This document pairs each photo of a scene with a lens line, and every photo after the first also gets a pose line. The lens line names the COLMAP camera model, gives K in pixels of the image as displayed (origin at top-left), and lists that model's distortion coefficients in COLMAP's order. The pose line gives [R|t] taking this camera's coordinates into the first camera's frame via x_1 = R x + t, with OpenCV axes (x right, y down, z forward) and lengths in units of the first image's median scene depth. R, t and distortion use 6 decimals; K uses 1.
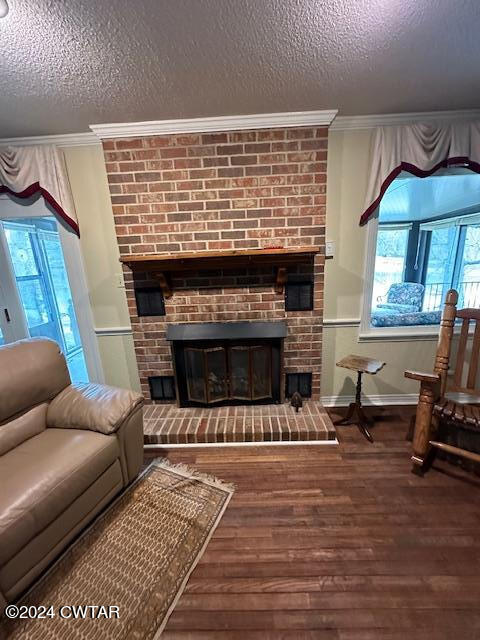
lens RADIAL K [[255.1, 0, 240.0], [0, 255.1, 320.0], [0, 0, 1]] dist [-0.001212, 0.000062]
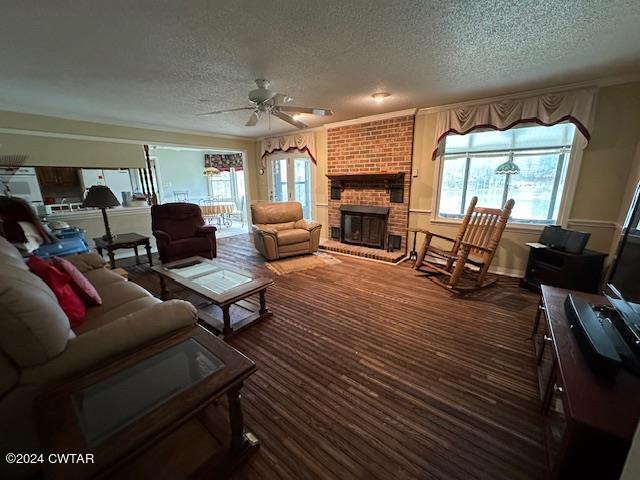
lens RADIAL K [[255.1, 0, 320.0], [0, 255.1, 240.0], [0, 0, 1]] dist [-0.001212, 0.000062]
pose [[0.798983, 0.171824, -0.576283, 1.013776], [-0.167896, 0.983941, 0.060592, 0.247753], [0.577440, 0.048344, 0.815001, -1.030346]]
